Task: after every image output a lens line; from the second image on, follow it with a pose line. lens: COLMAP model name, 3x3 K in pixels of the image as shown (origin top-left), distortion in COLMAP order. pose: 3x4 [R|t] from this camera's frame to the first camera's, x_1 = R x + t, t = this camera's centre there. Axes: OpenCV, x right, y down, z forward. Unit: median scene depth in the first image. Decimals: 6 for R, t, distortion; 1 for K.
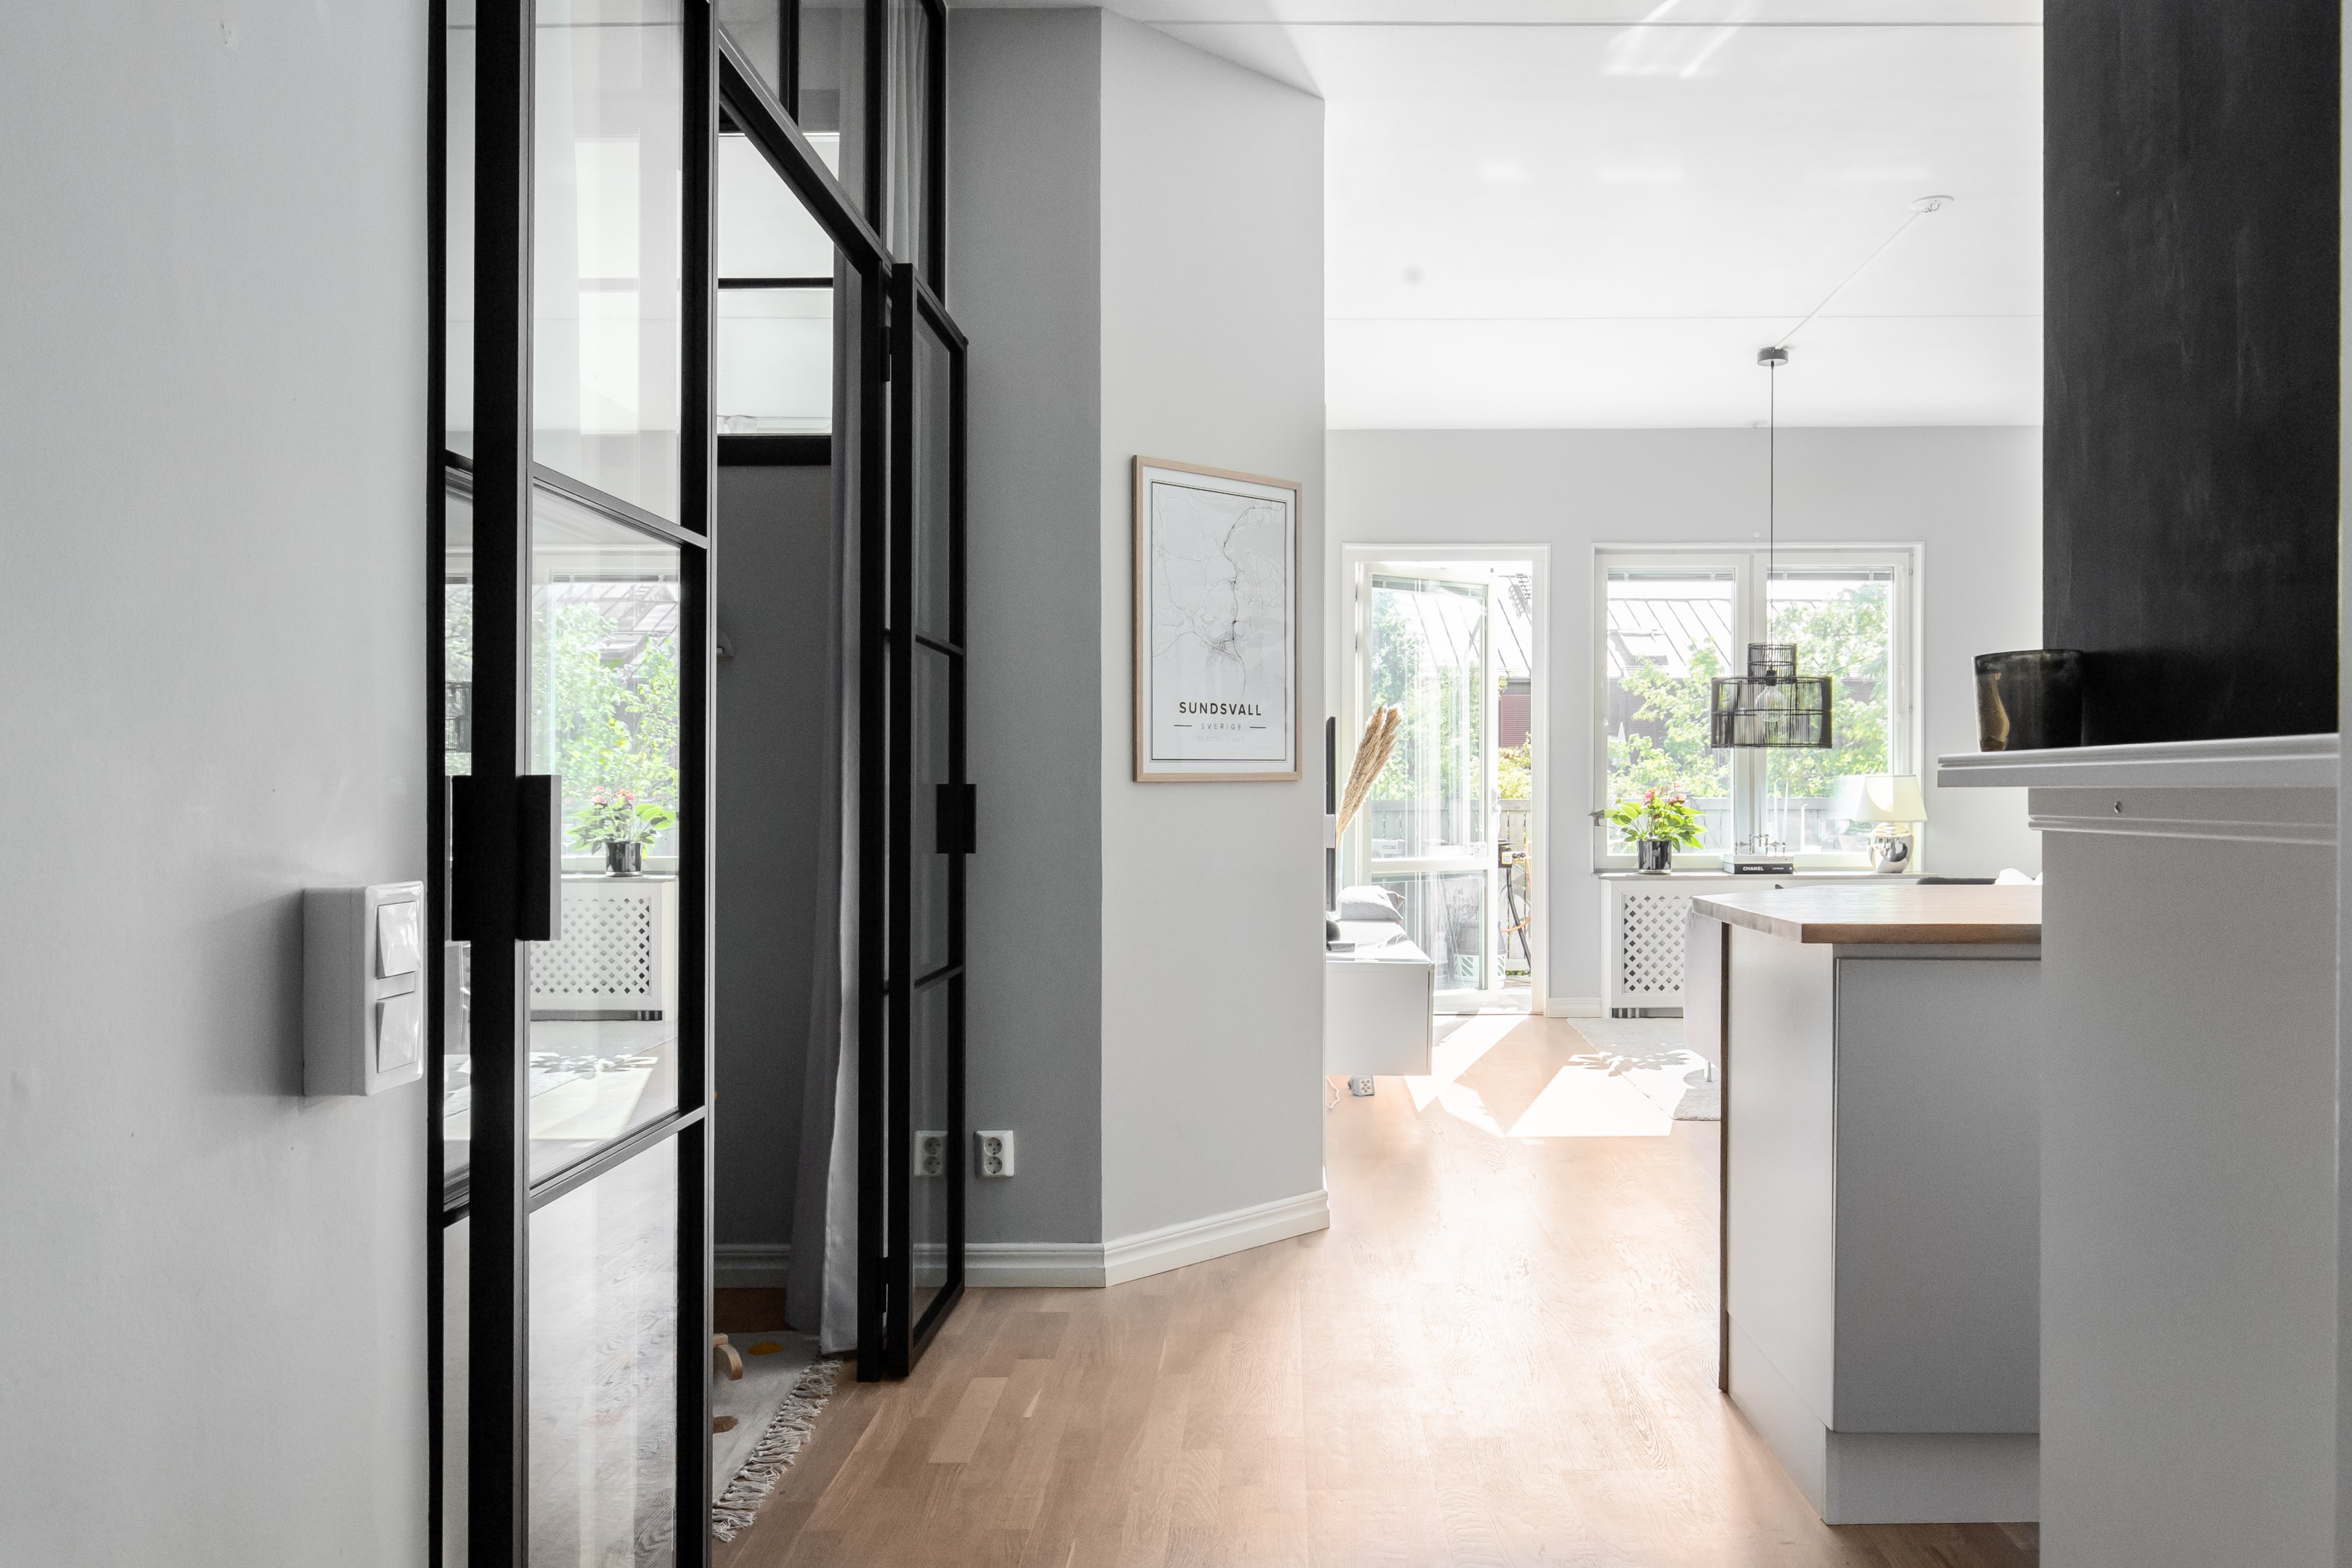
lens RADIAL K [[1711.5, 0, 1261.3], [0, 1711.5, 791.2], [0, 0, 1]] dist [-0.001038, -0.000192]
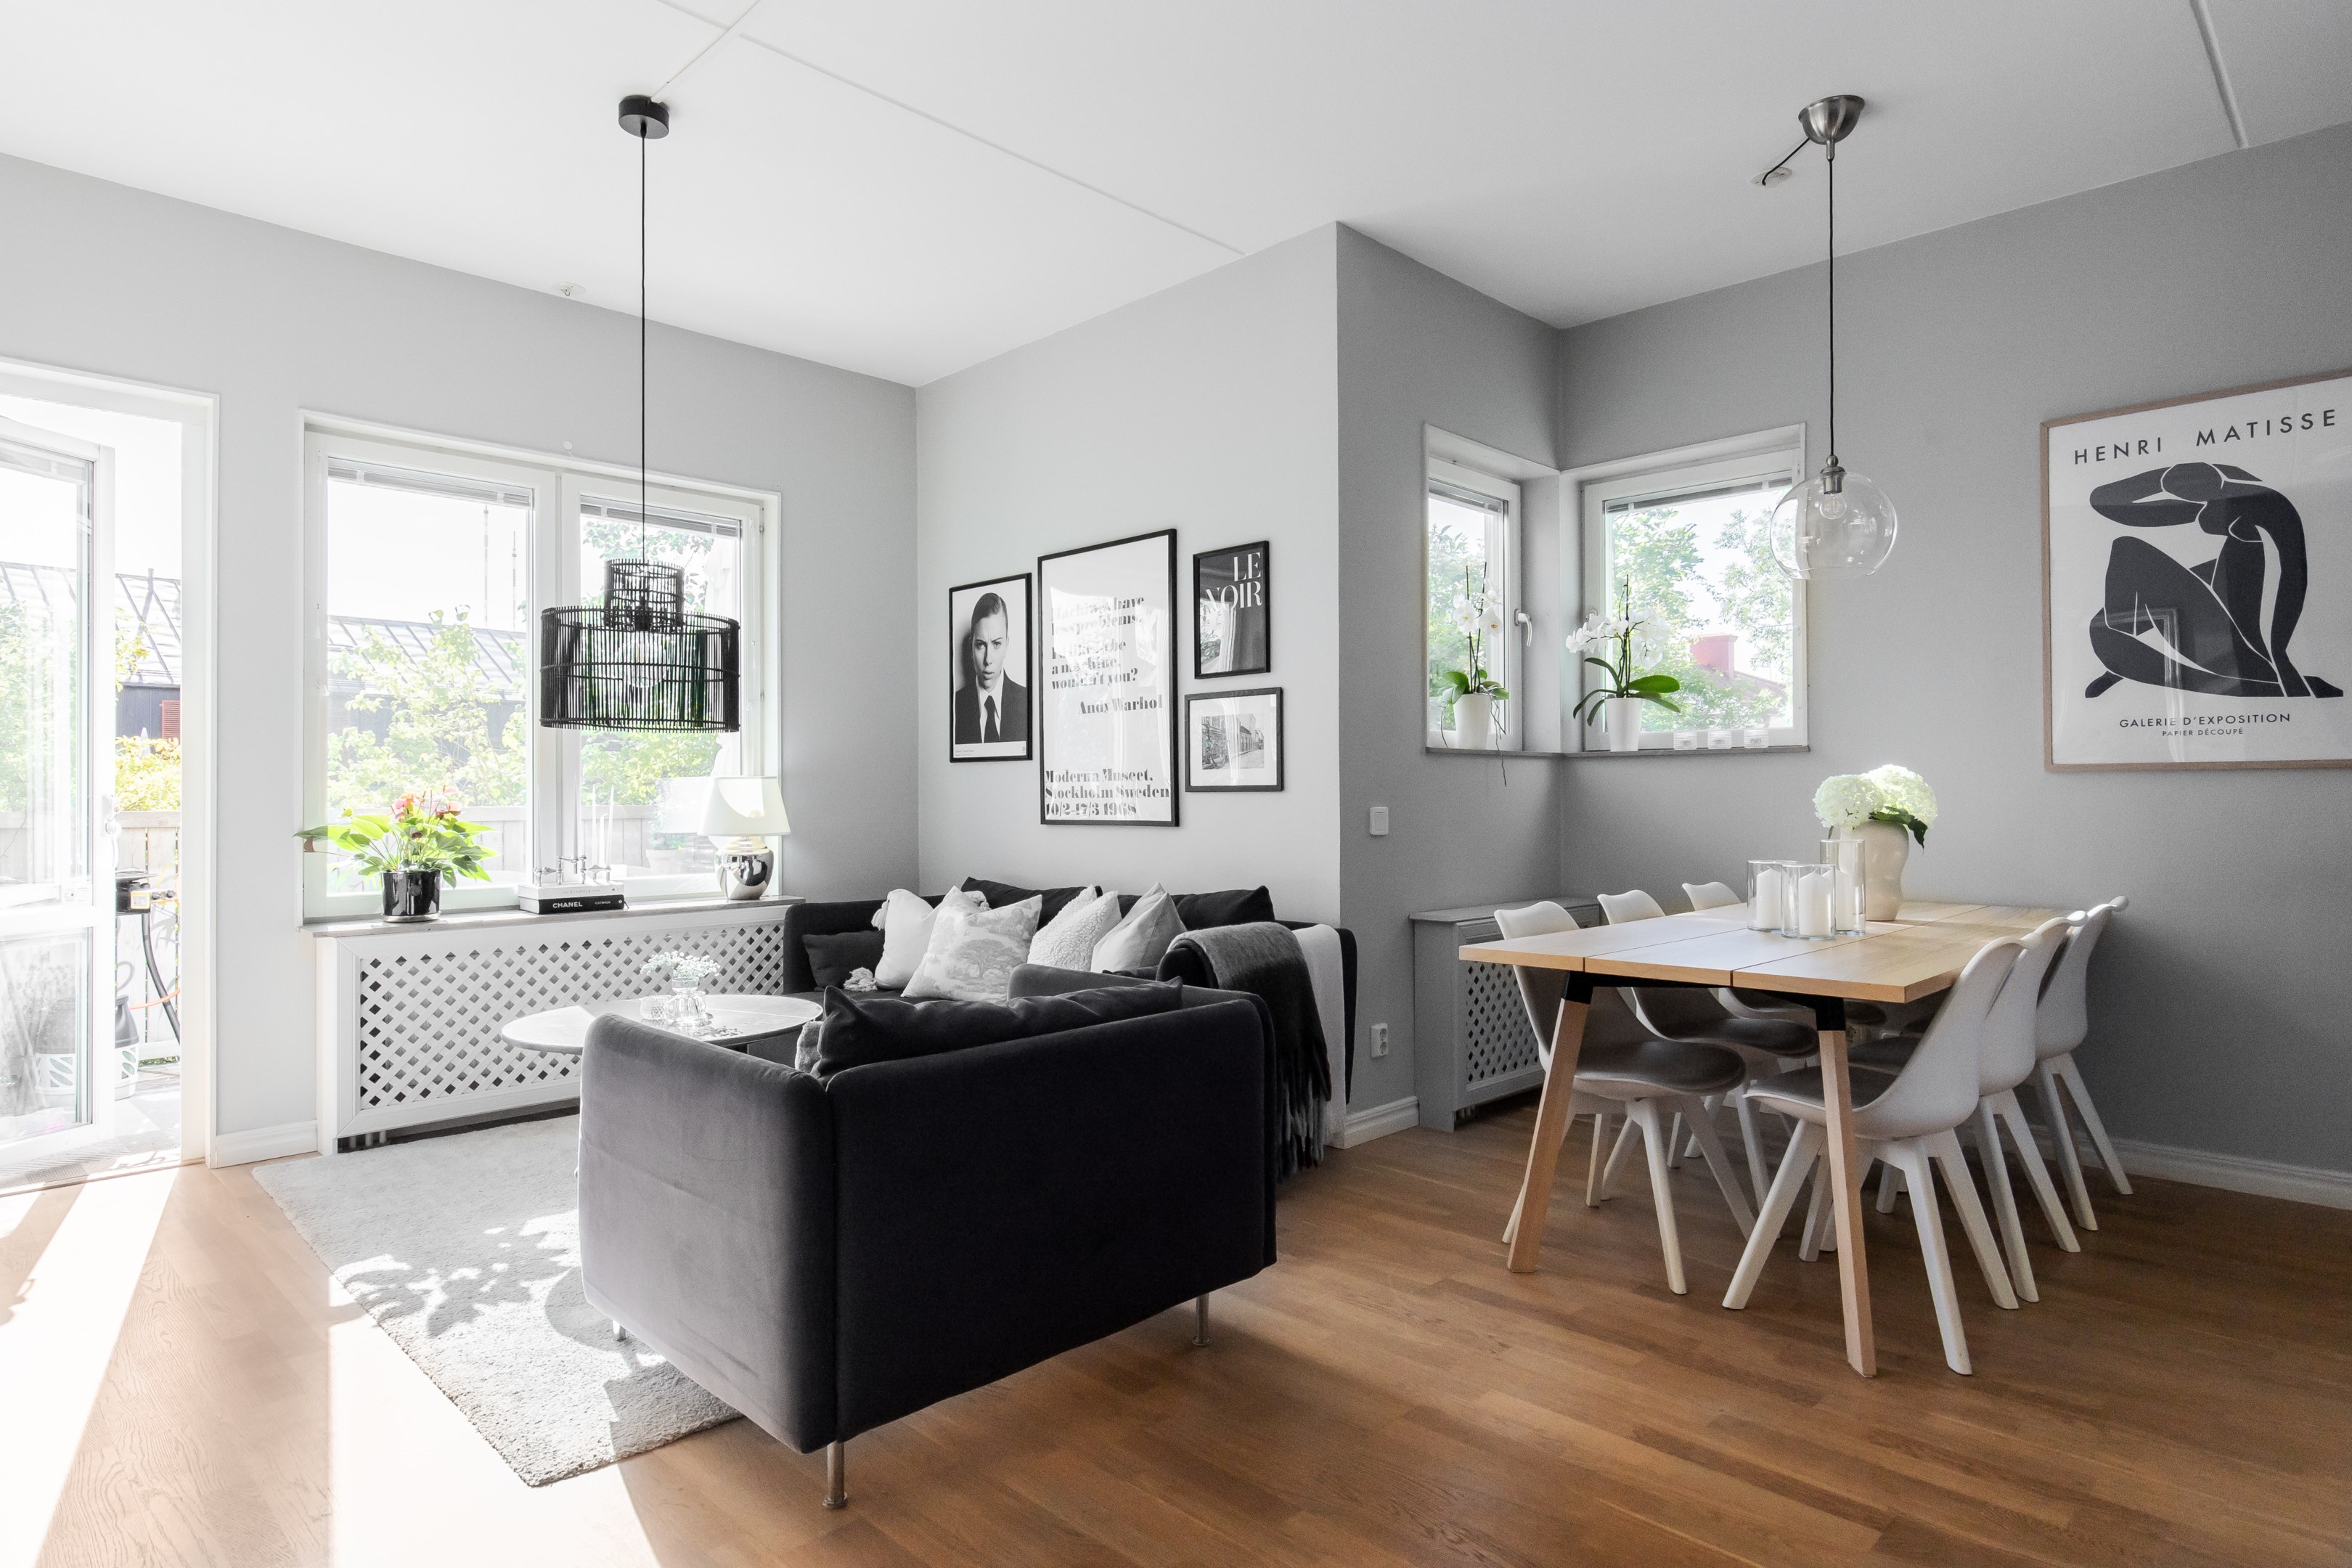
lens RADIAL K [[1294.6, 0, 1176.0], [0, 1294.6, 784.0], [0, 0, 1]] dist [0.002681, 0.000134]
pose [[0.697252, 0.002637, 0.716821, 0.075792], [0.004119, 0.999962, -0.007685, -0.000131], [-0.716814, 0.008310, 0.697215, 0.437242]]
